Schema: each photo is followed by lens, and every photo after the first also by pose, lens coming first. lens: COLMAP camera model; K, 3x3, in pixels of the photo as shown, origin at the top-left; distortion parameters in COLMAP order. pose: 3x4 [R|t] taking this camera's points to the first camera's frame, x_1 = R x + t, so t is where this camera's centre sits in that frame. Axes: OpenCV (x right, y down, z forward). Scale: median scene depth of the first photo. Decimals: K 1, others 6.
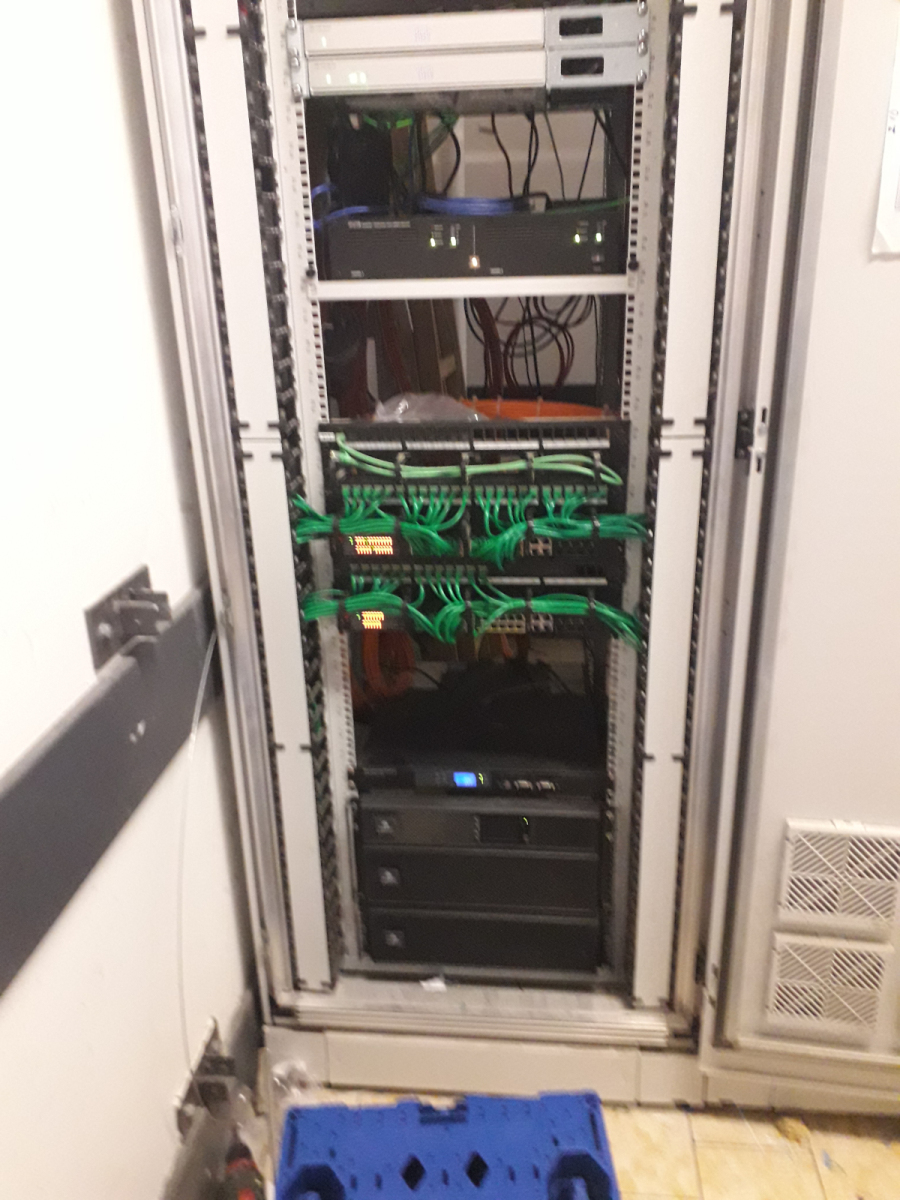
lens RADIAL K [[951.6, 0, 450.0], [0, 951.6, 600.0], [0, 0, 1]] dist [0.102147, -0.000388]
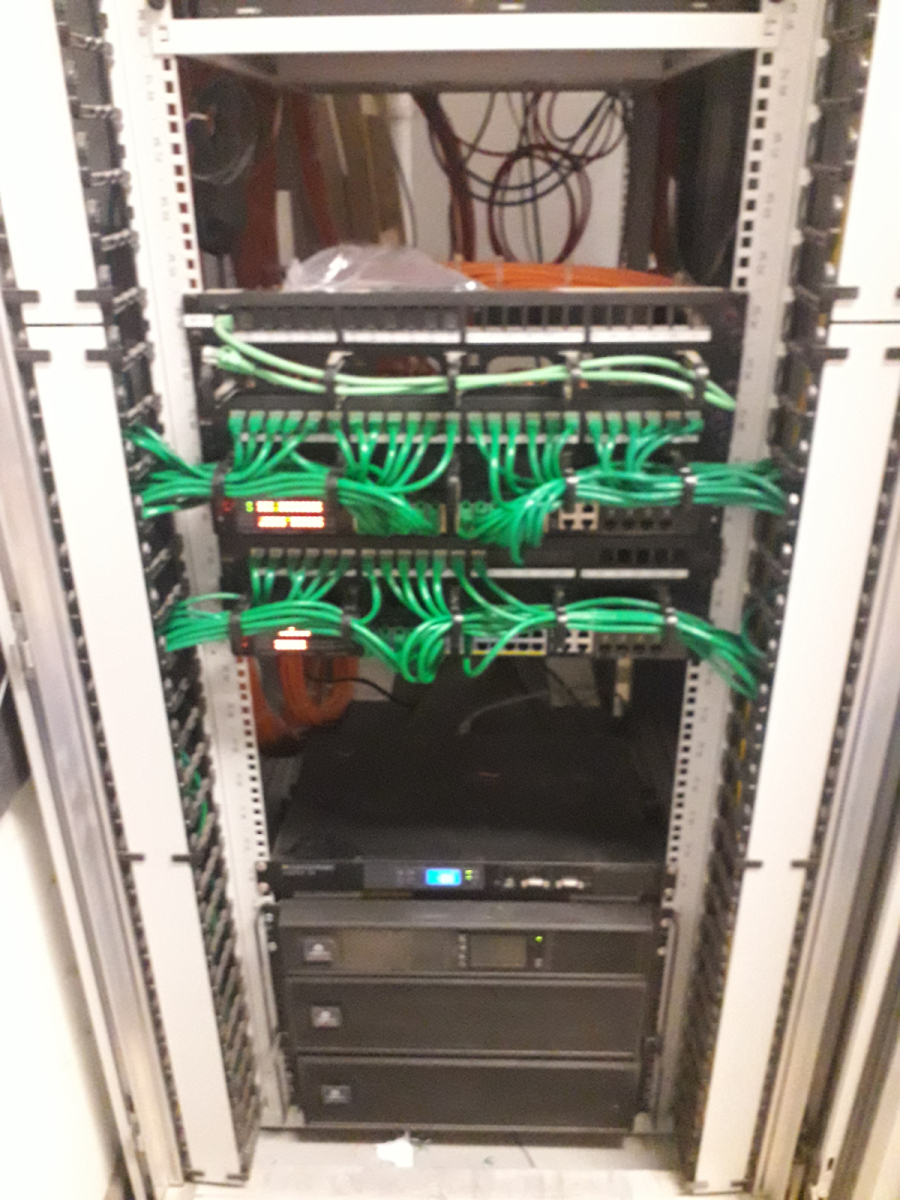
lens RADIAL K [[962.3, 0, 440.1], [0, 962.3, 595.4], [0, 0, 1]] dist [-0.003182, -0.005297]
pose [[0.997850, -0.012901, 0.064256, -0.027941], [0.007529, 0.996509, 0.083145, -0.057883], [-0.065104, -0.082482, 0.994464, 0.422896]]
